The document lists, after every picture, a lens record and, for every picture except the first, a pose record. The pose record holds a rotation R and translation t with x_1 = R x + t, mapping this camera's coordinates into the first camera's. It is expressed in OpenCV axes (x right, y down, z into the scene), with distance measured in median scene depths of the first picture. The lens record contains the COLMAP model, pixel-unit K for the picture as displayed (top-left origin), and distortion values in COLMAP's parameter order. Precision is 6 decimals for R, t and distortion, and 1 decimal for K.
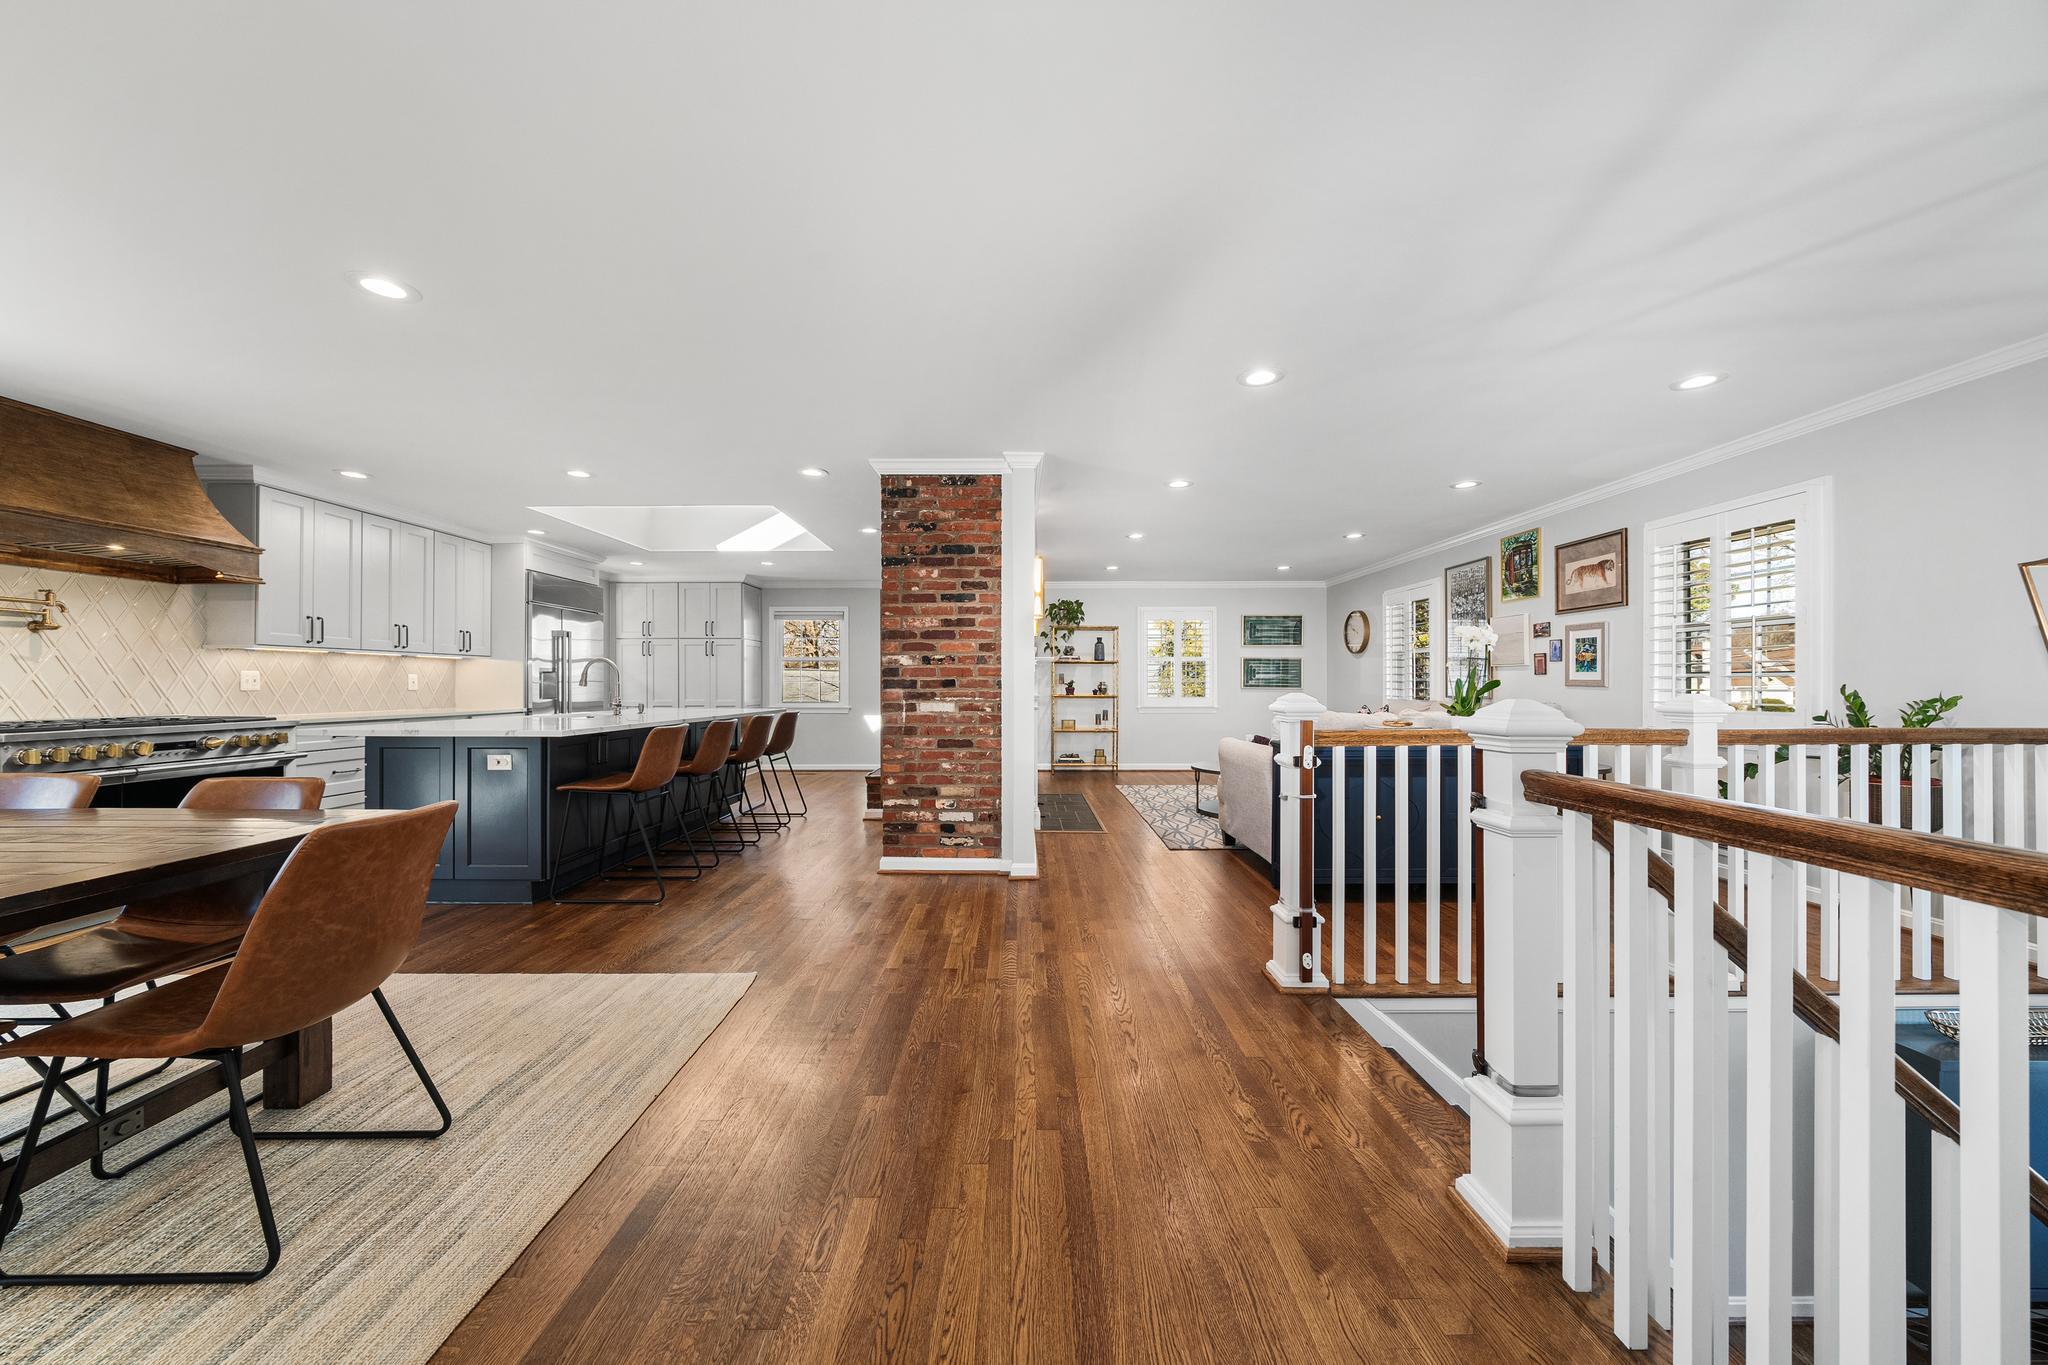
lens RADIAL K [[705.3, 0, 1020.7], [0, 705.3, 683.0], [0, 0, 1]] dist [-0.004298, -0.000009]
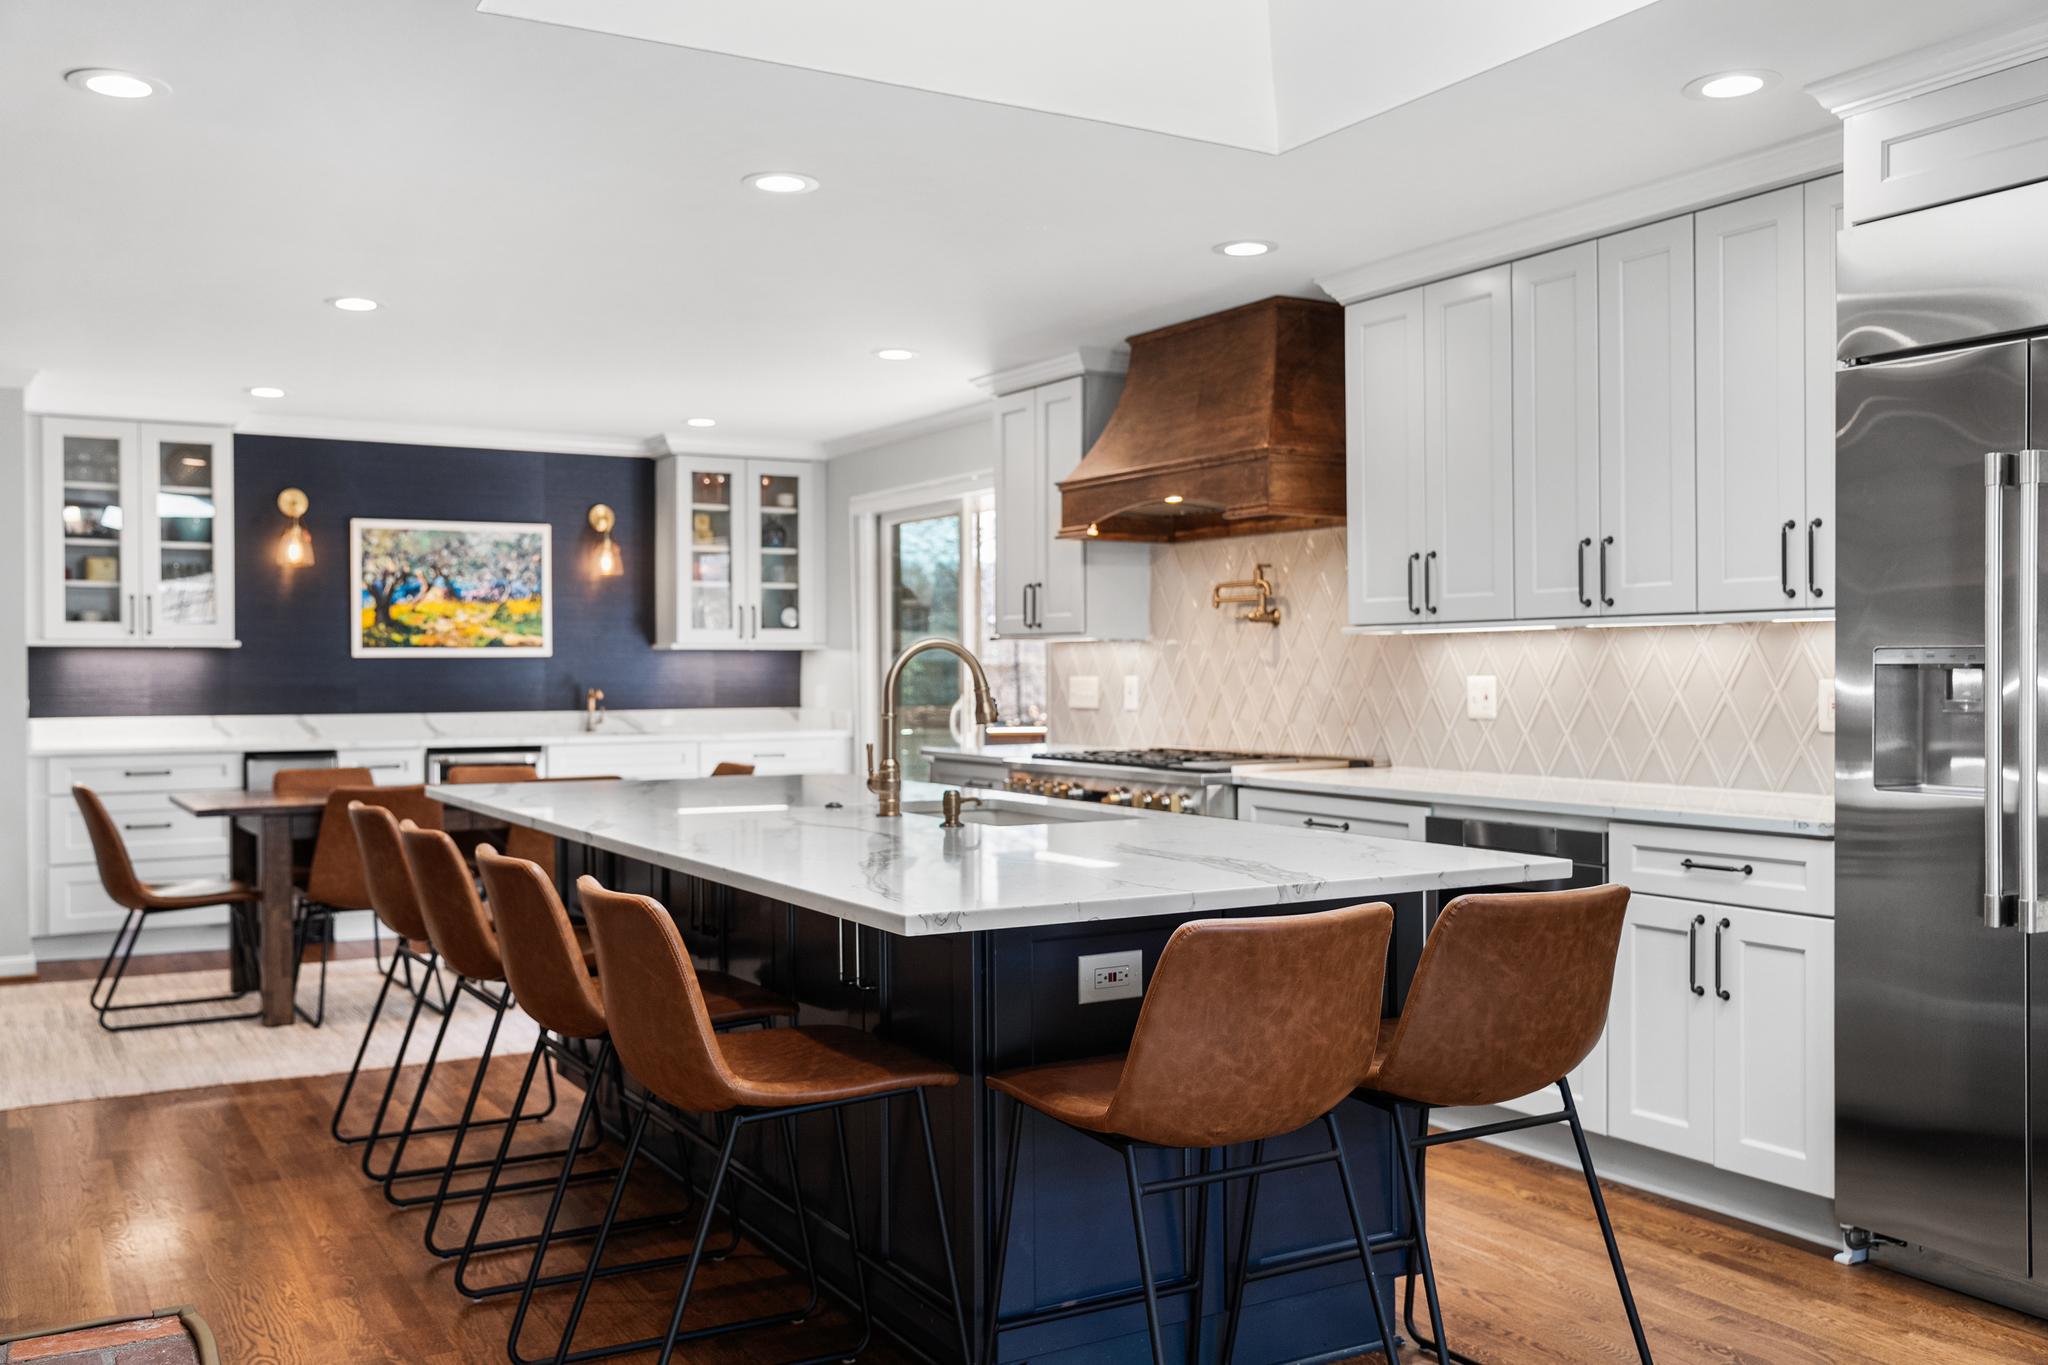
lens RADIAL K [[1804.7, 0, 1024.0], [0, 1804.7, 682.5], [0, 0, 1]] dist [-0.030883, 0.068658]
pose [[-0.862638, 0.006168, -0.505784, -0.237453], [0.004134, 0.999978, 0.005146, -0.022022], [0.505805, 0.002348, -0.862645, 2.002332]]
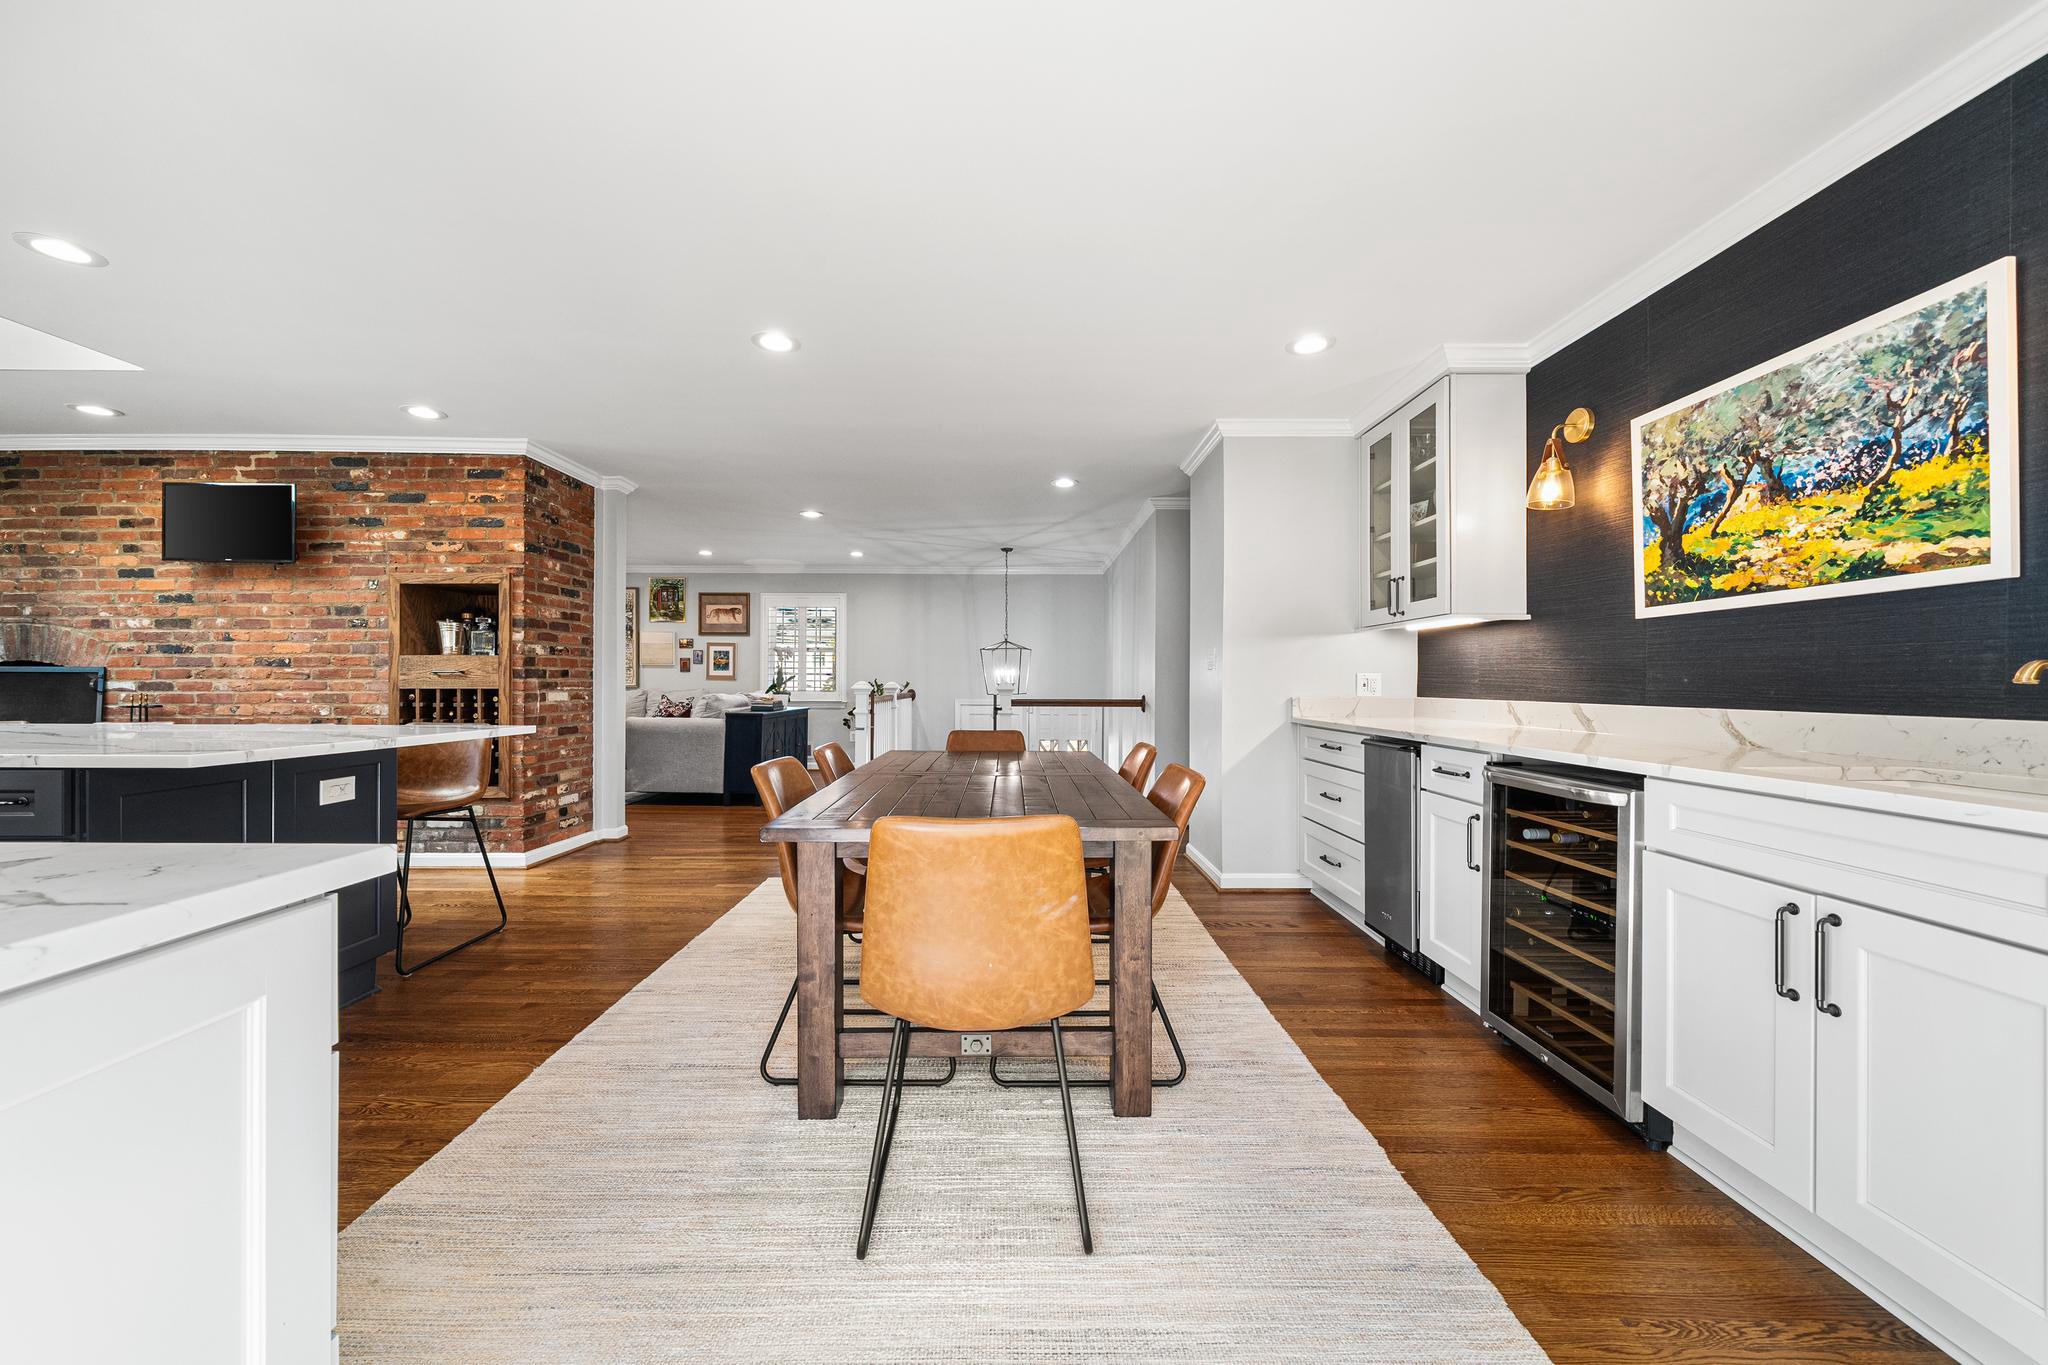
lens RADIAL K [[755.5, 0, 1019.3], [0, 755.5, 684.0], [0, 0, 1]] dist [-0.005363, 0.000291]
pose [[-0.005268, -0.002612, 0.999983, -1.203746], [-0.007090, 0.999972, 0.002575, 0.008124], [-0.999961, -0.007076, -0.005287, 0.323313]]
